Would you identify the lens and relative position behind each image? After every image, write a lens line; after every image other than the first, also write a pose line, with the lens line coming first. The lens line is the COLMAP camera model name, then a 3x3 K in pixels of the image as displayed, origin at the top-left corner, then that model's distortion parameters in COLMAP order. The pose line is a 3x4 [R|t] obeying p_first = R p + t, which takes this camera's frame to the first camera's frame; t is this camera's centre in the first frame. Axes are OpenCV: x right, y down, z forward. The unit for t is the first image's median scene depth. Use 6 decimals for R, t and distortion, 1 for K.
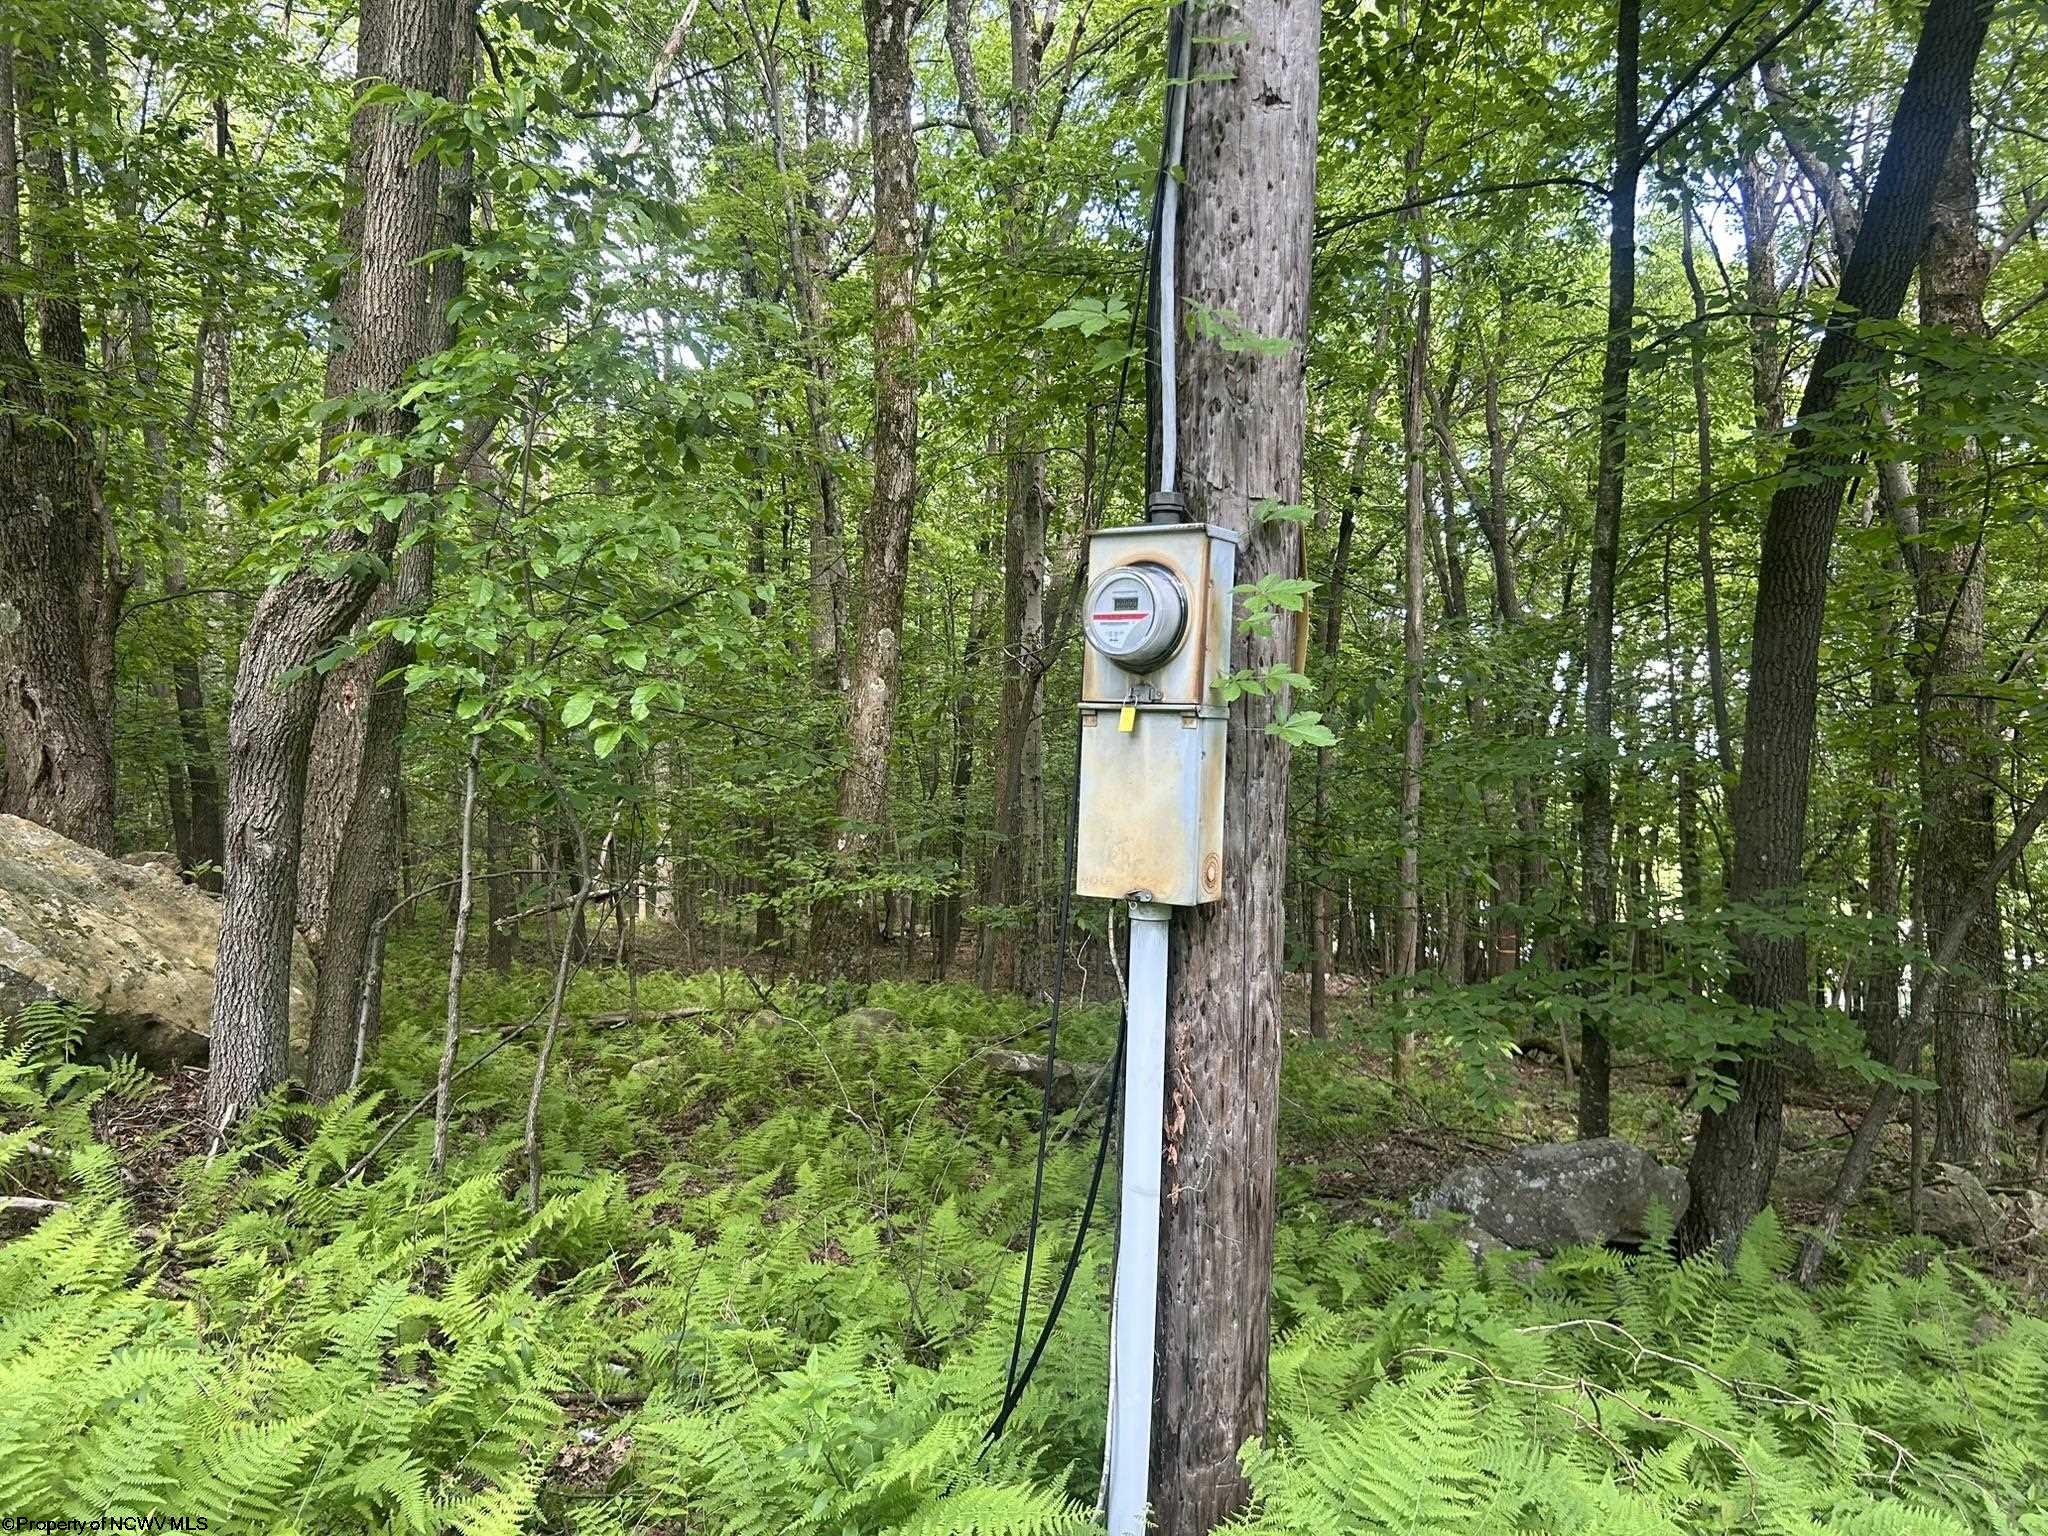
lens RADIAL K [[1539.4, 0, 1019.0], [0, 1539.4, 768.9], [0, 0, 1]] dist [0.048111, -0.054292]
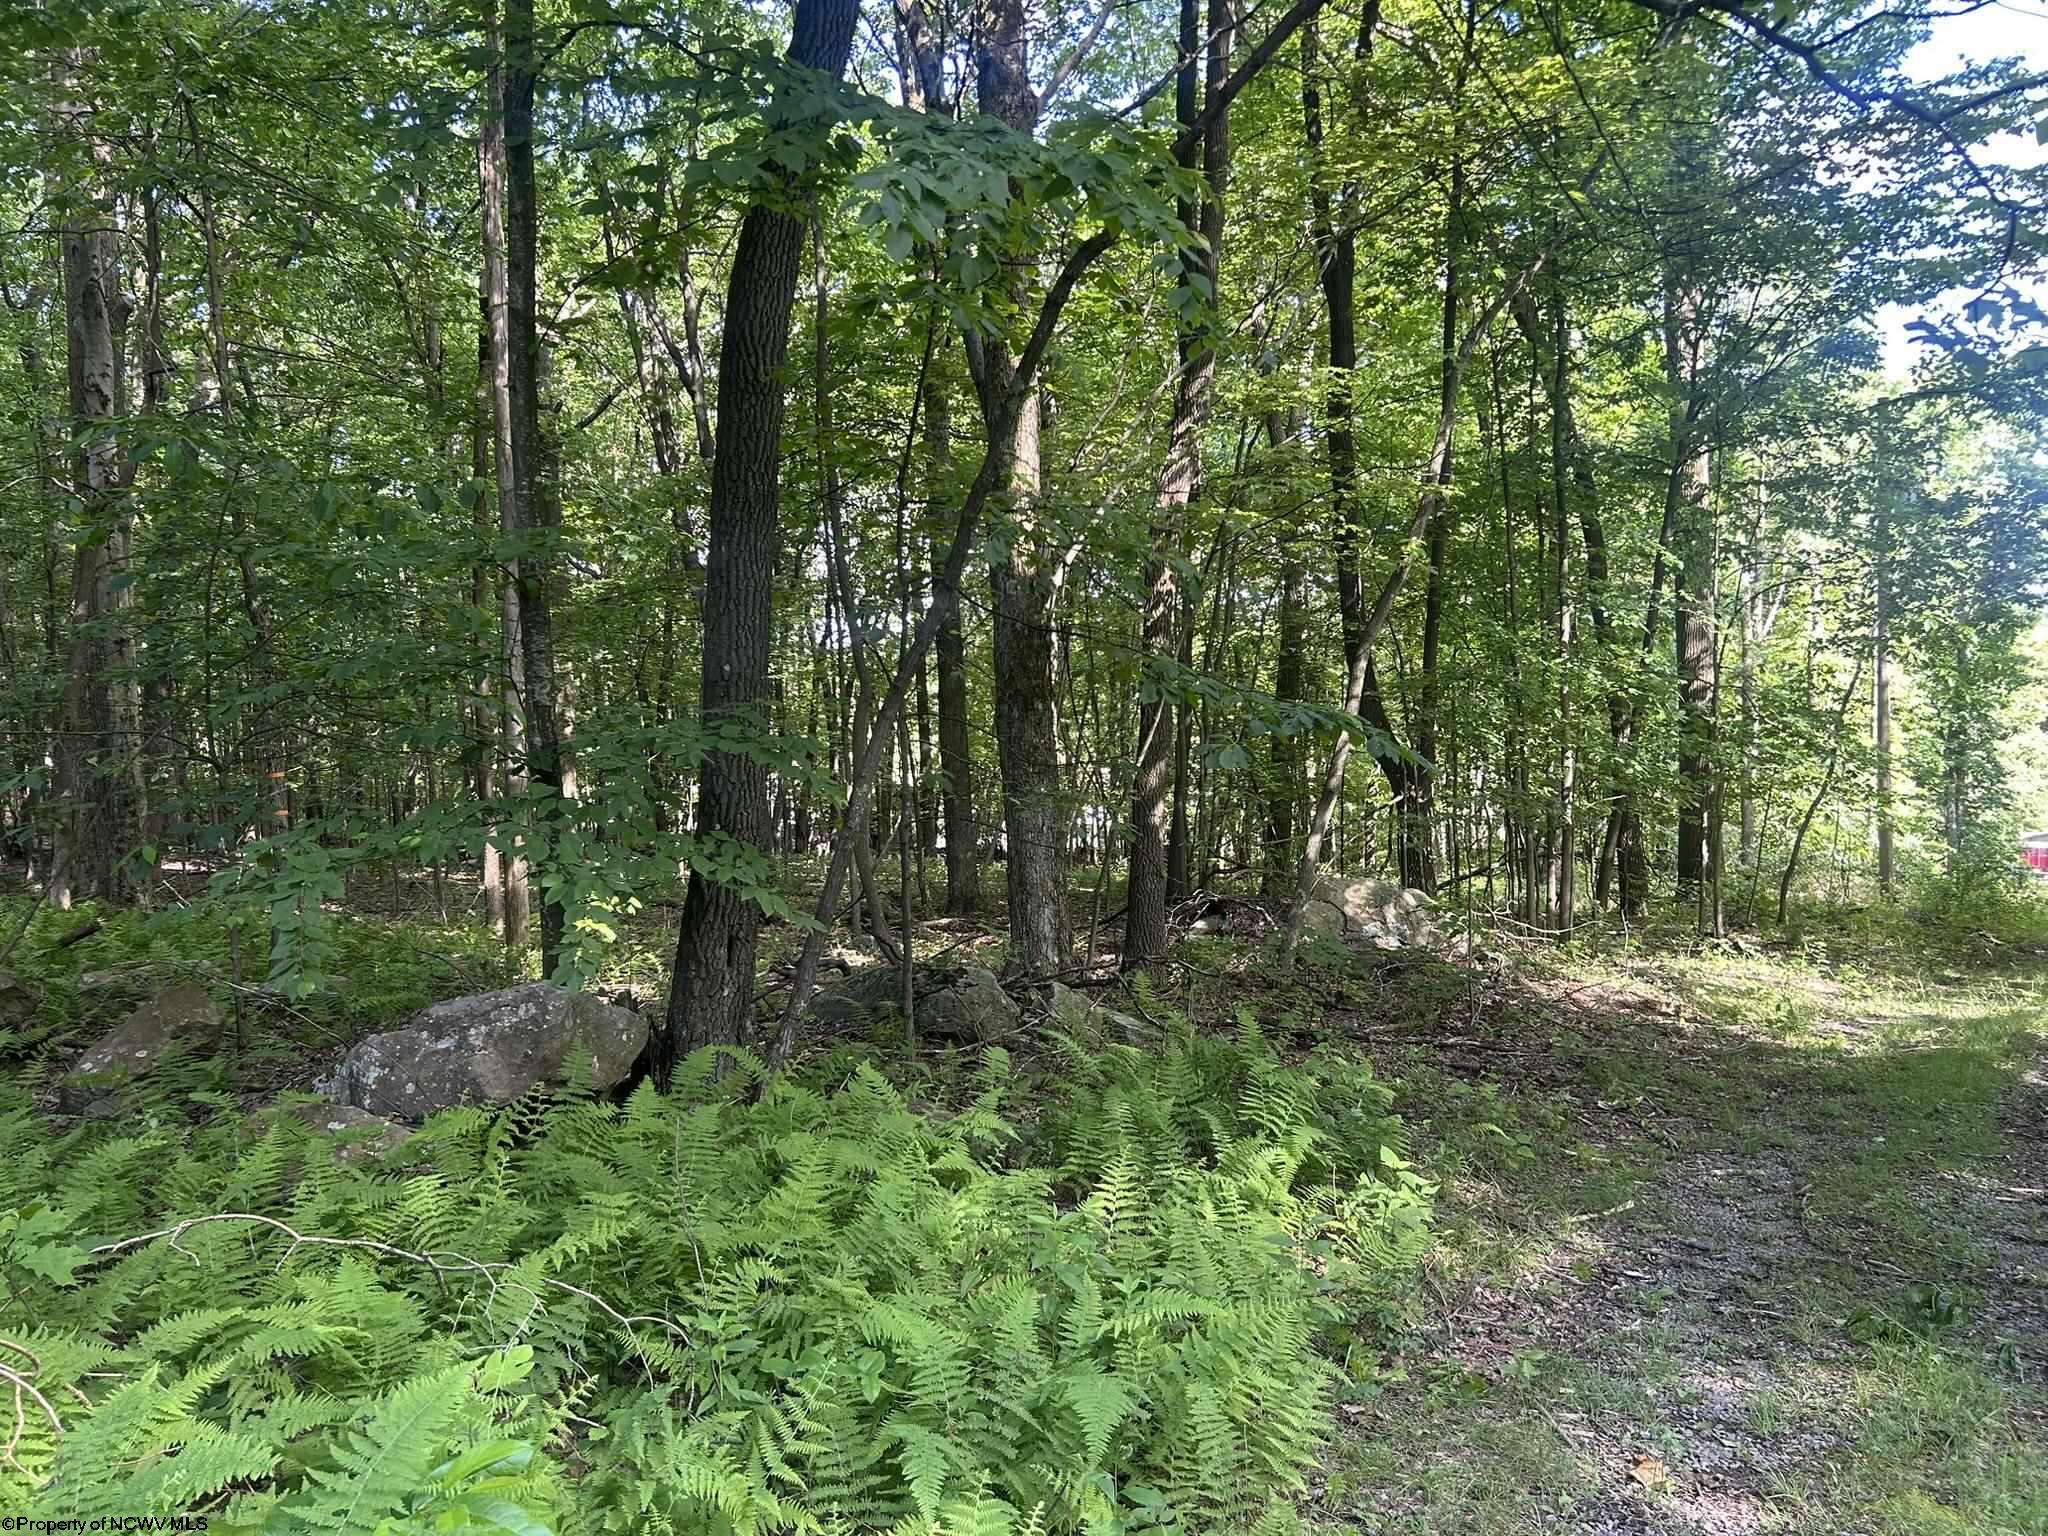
lens RADIAL K [[1539.4, 0, 1034.7], [0, 1539.4, 768.6], [0, 0, 1]] dist [0.048111, -0.054292]
pose [[0.897511, -0.054669, 0.437590, 0.258248], [0.019653, 0.996259, 0.084156, 0.047235], [-0.440554, -0.066931, 0.895228, 0.087296]]
